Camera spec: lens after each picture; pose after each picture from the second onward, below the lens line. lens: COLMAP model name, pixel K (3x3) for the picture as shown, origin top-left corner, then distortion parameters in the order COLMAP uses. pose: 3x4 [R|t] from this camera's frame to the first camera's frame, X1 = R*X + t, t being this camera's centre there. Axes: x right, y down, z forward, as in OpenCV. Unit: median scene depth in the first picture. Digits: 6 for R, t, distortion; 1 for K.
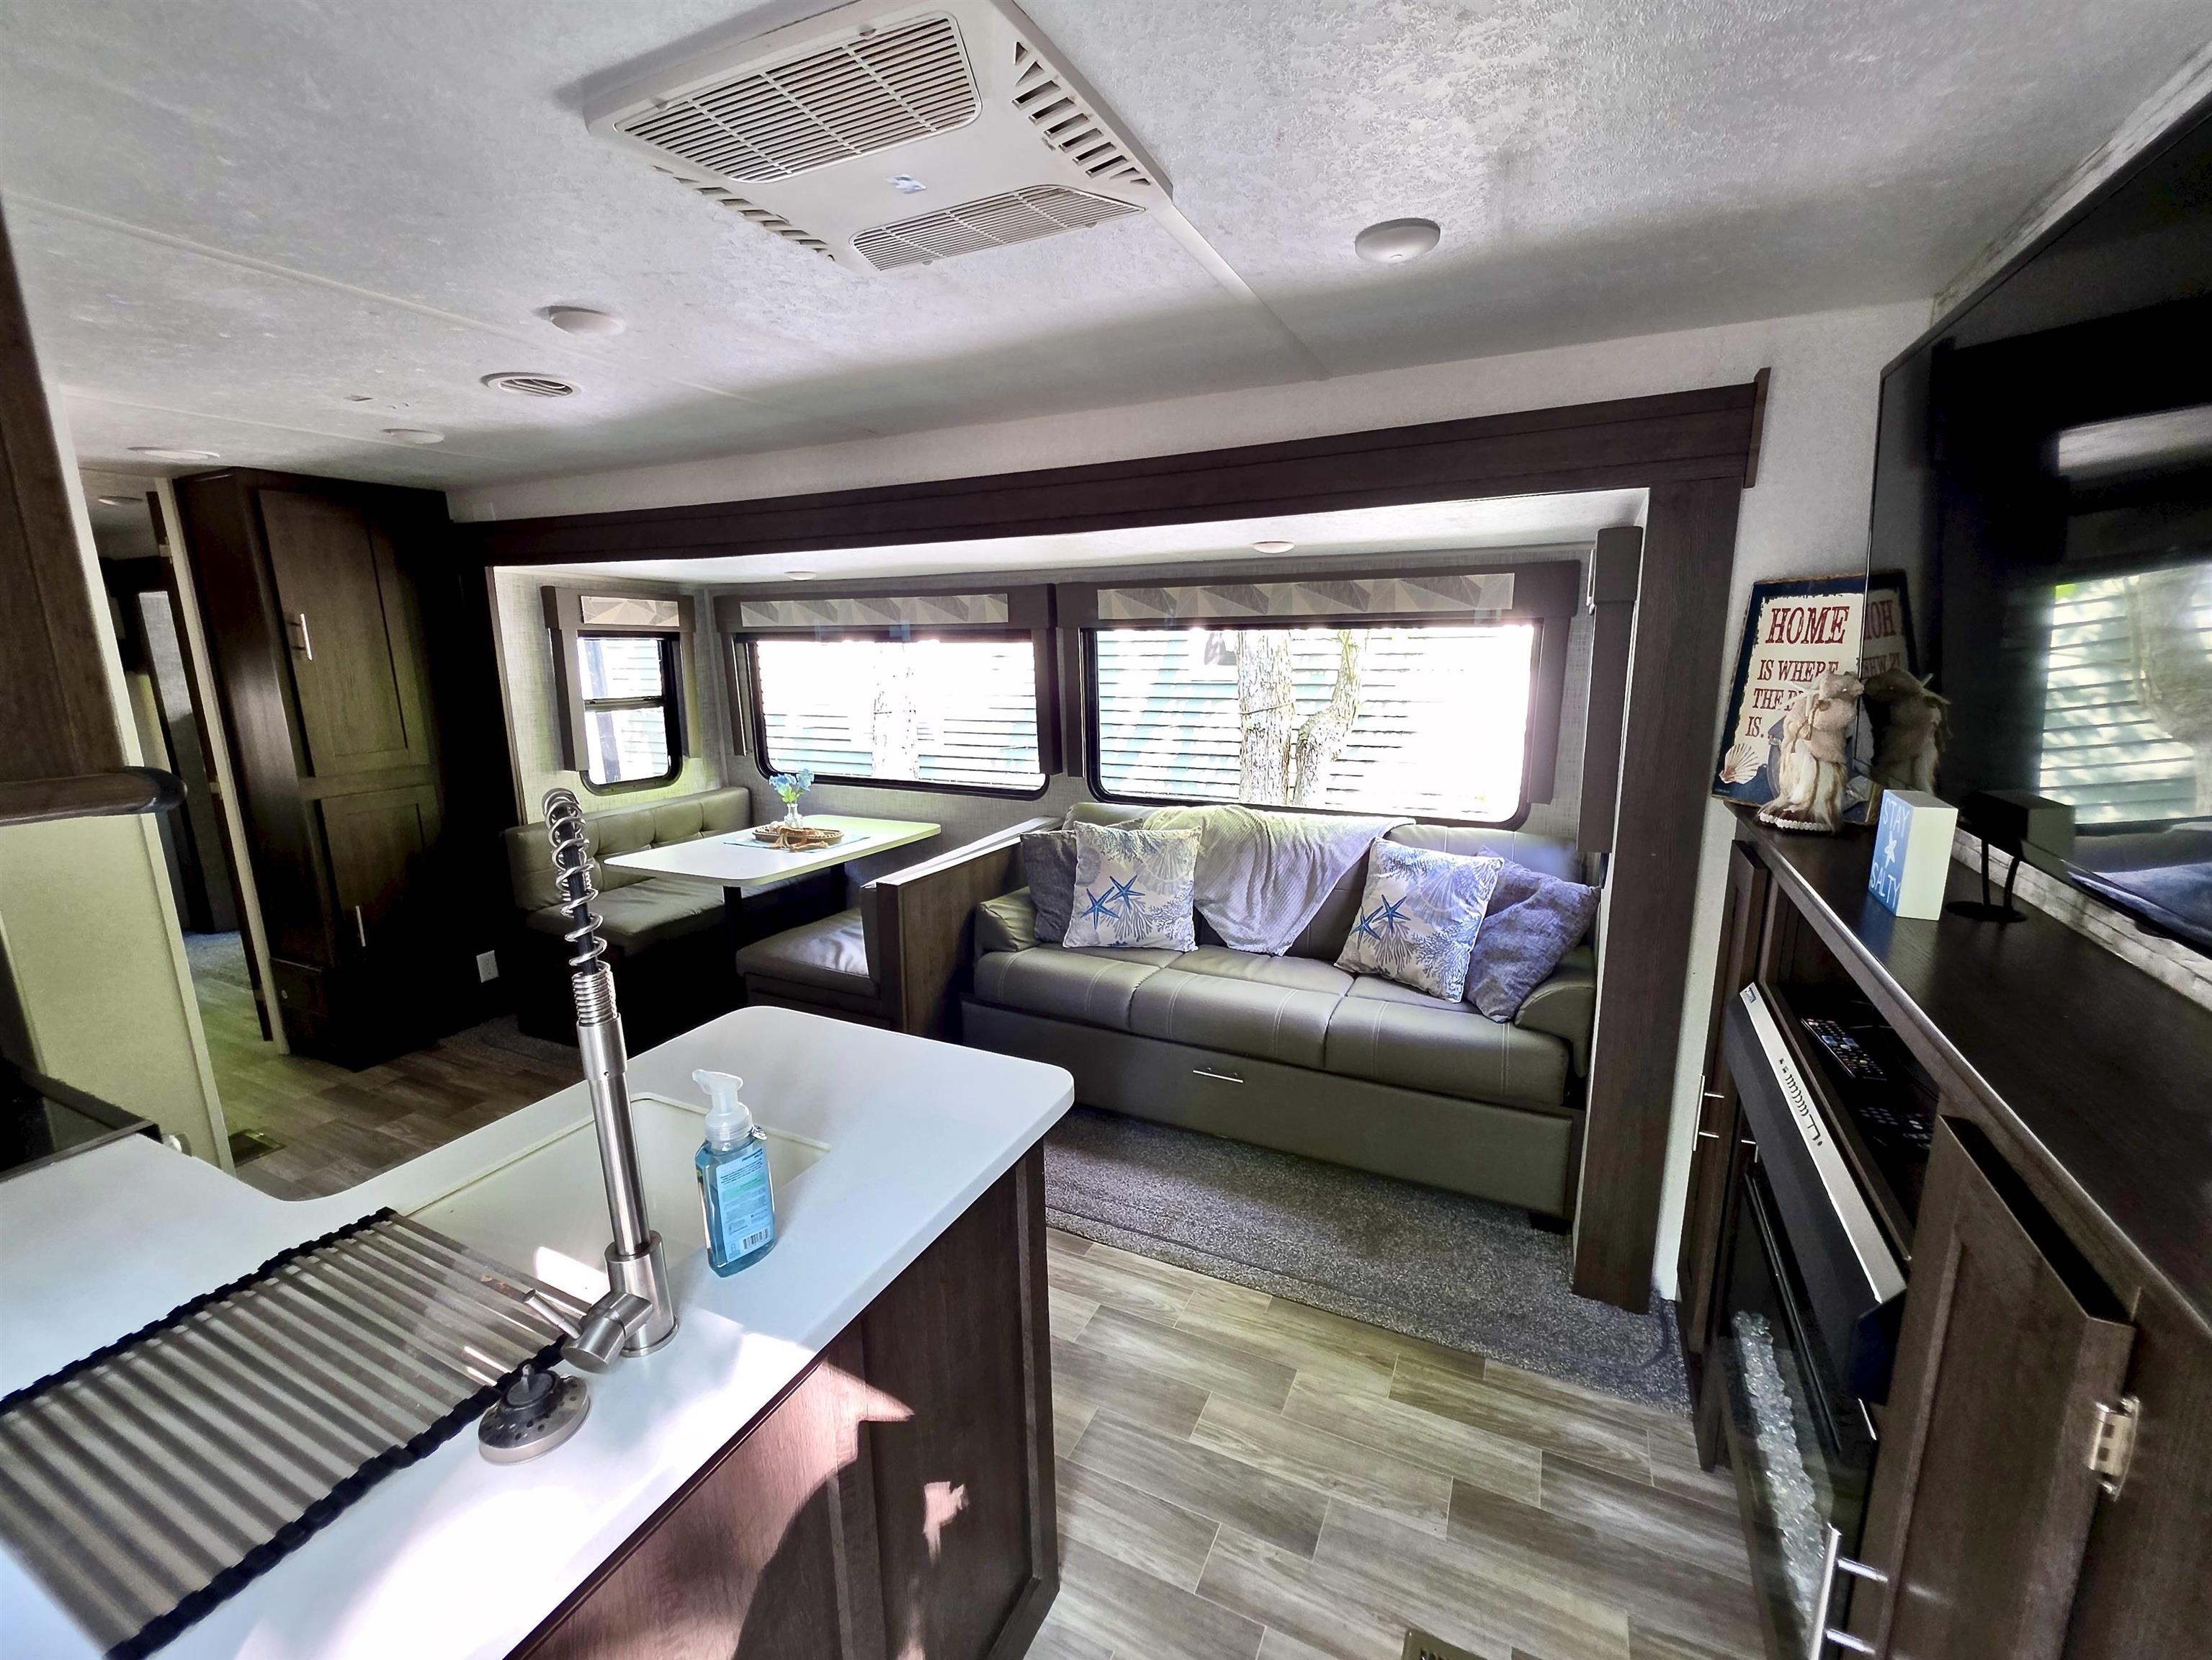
lens RADIAL K [[925.2, 0, 1129.1], [0, 925.2, 827.0], [0, 0, 1]] dist [0.001500, 0.000074]
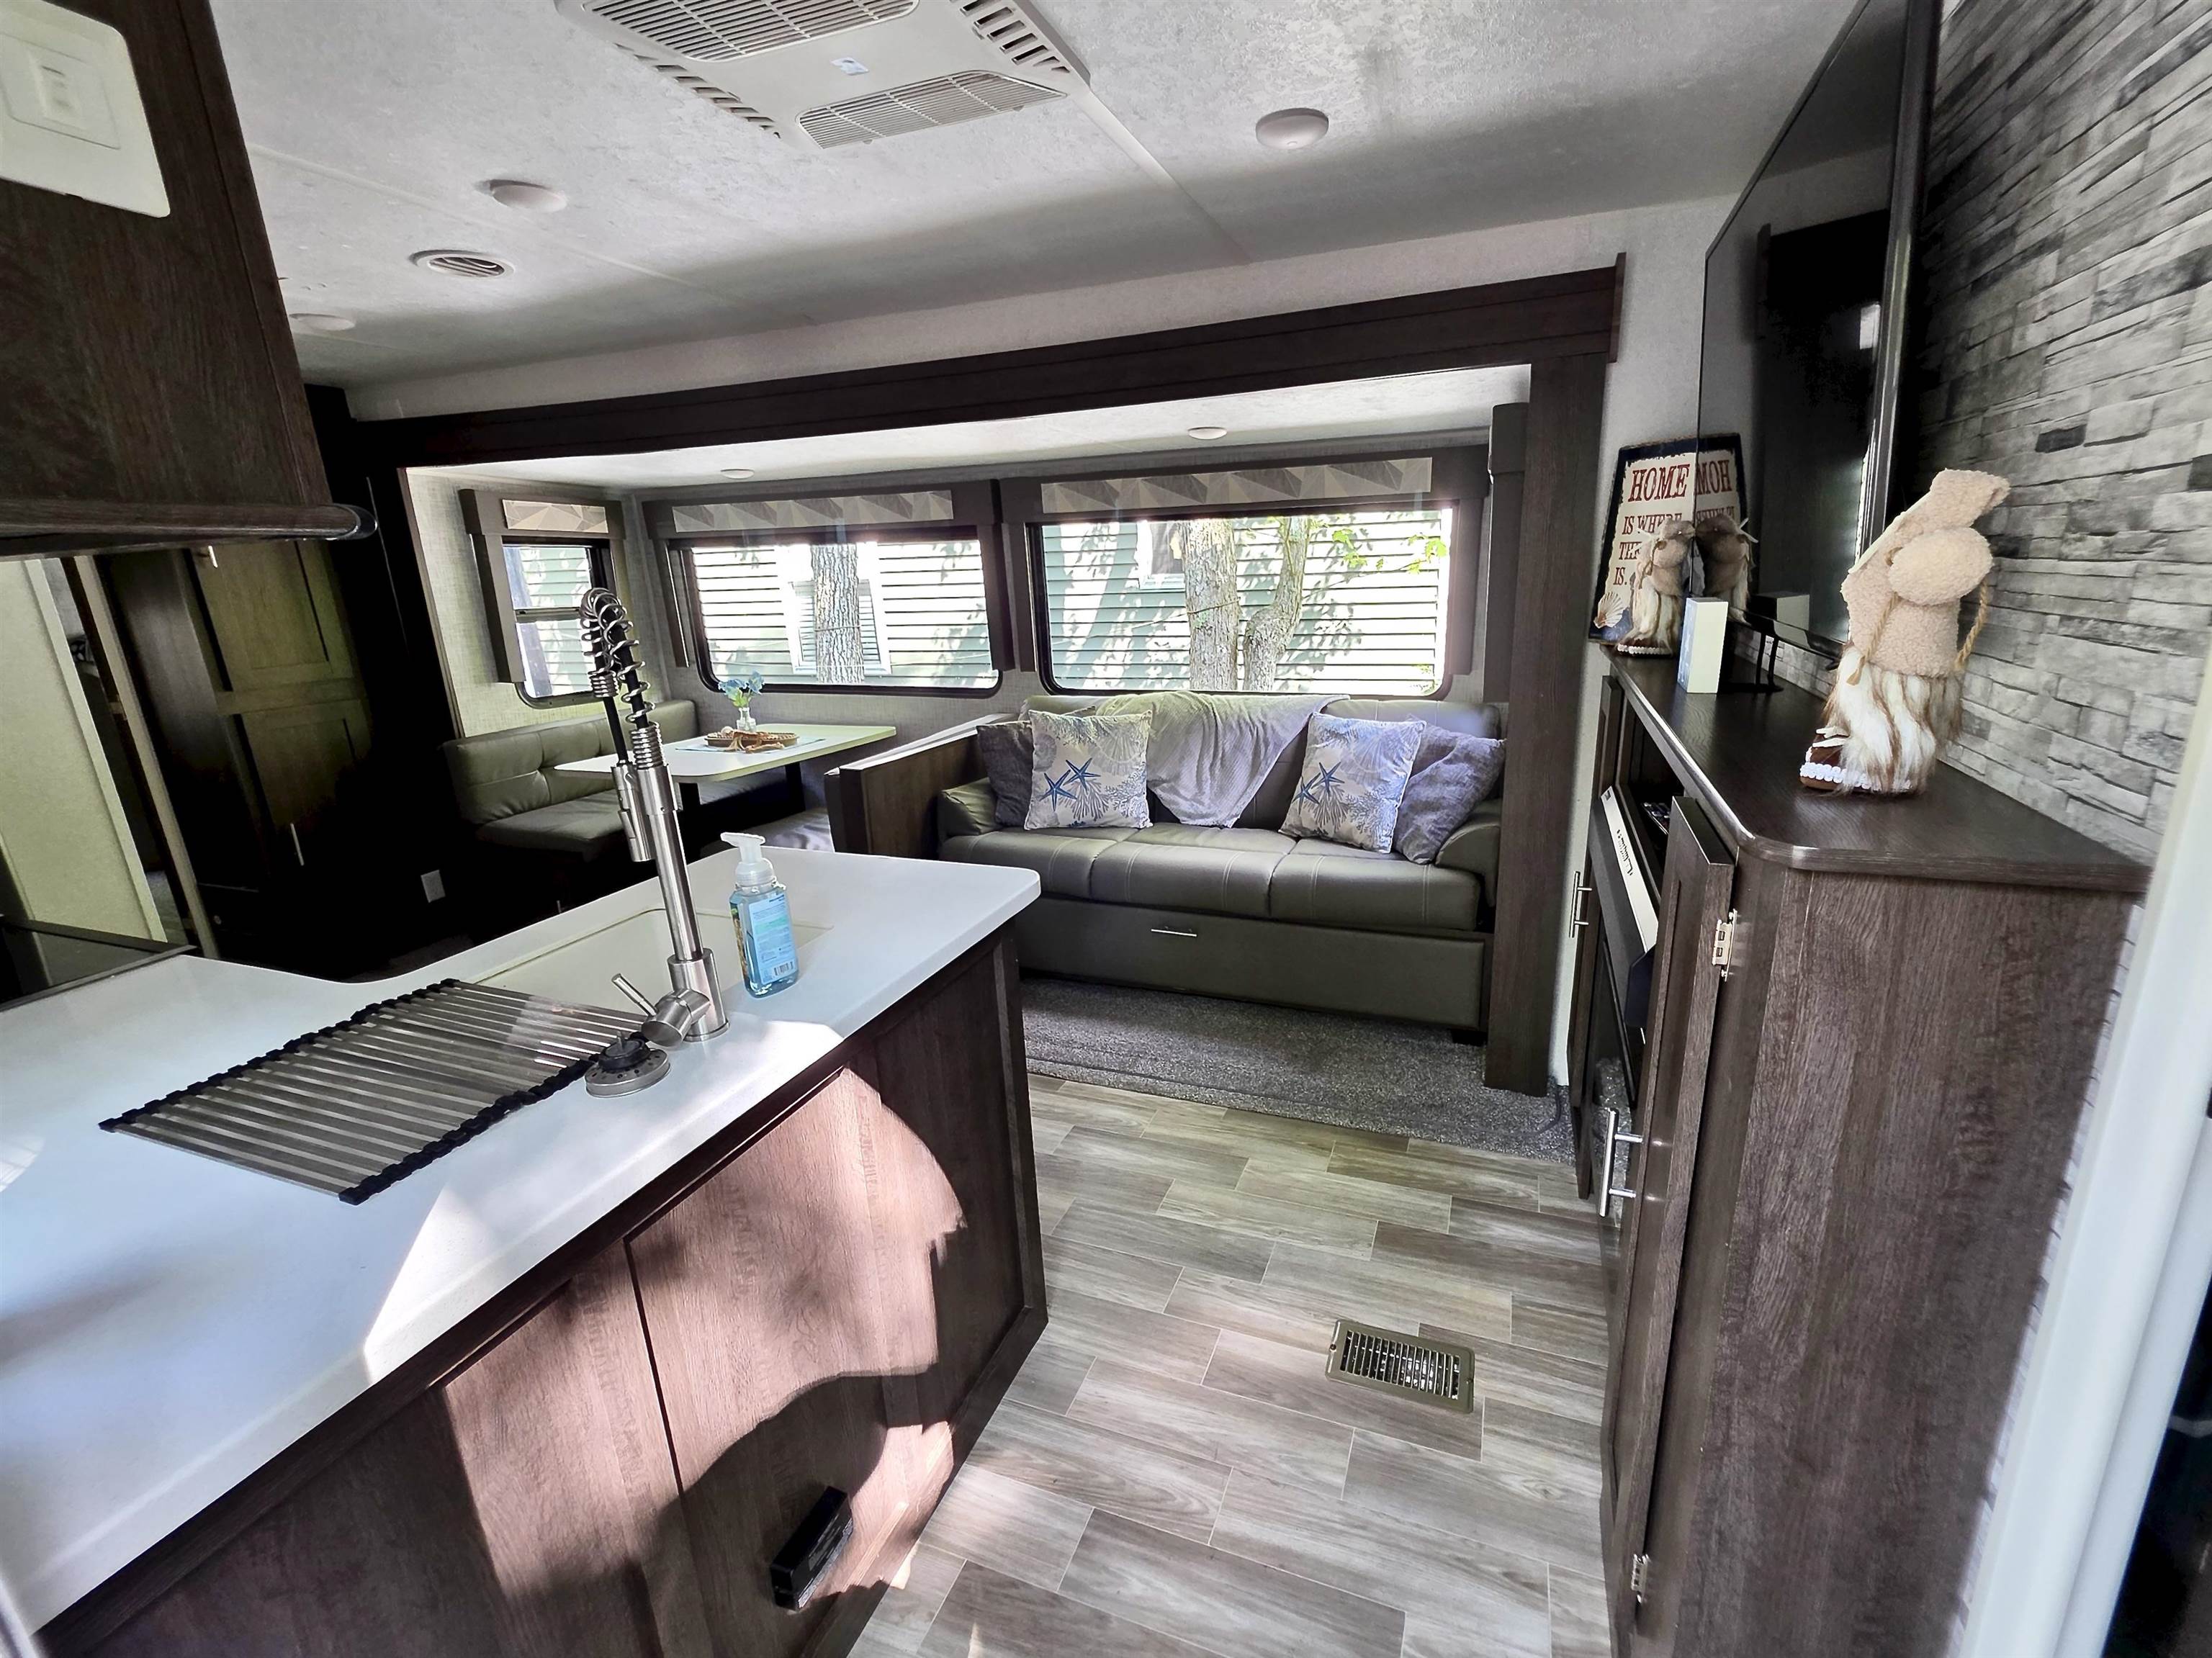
lens RADIAL K [[953.5, 0, 1172.9], [0, 953.5, 823.1], [0, 0, 1]] dist [0.002039, -0.000656]
pose [[0.995178, -0.044545, 0.087382, 0.002790], [0.038790, 0.997032, 0.066498, 0.074078], [-0.090085, -0.062788, 0.993953, -0.113600]]
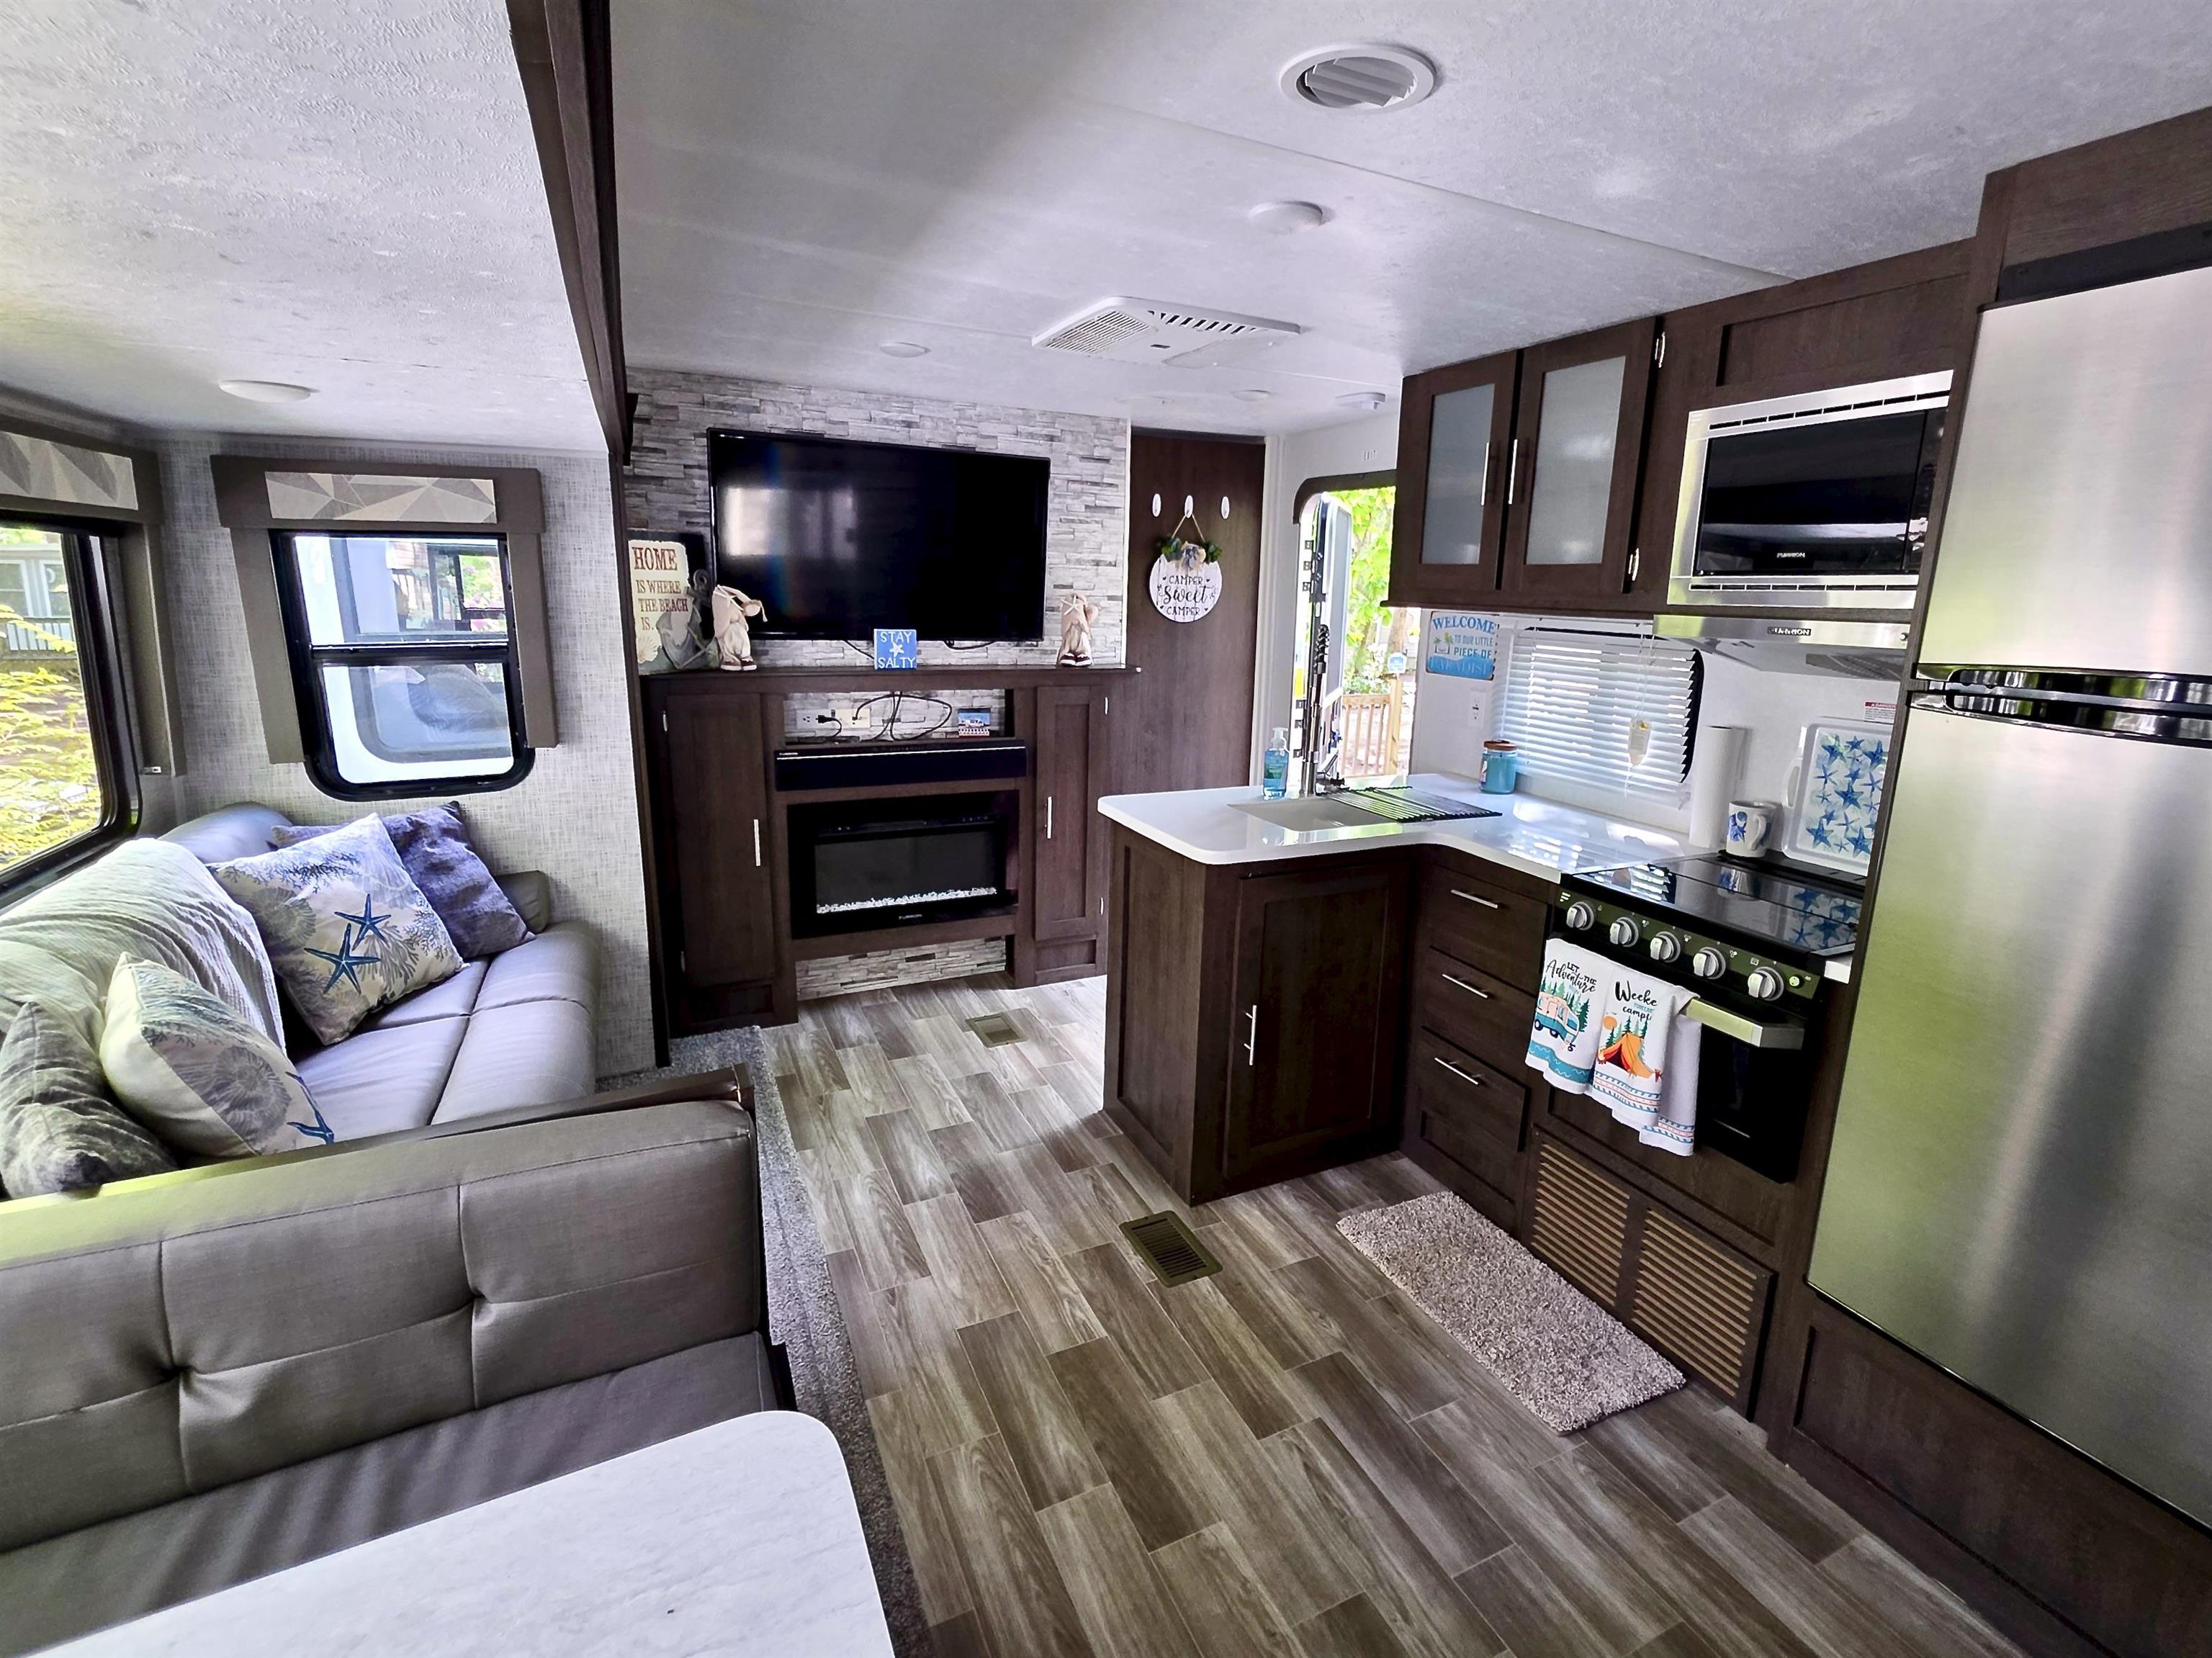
lens RADIAL K [[1030.5, 0, 1179.7], [0, 1030.5, 789.3], [0, 0, 1]] dist [-0.002056, -0.000371]
pose [[-0.792526, -0.125977, 0.596684, -0.823241], [0.104753, 0.935767, 0.336701, -0.251604], [-0.600774, 0.329349, -0.728423, 1.359189]]
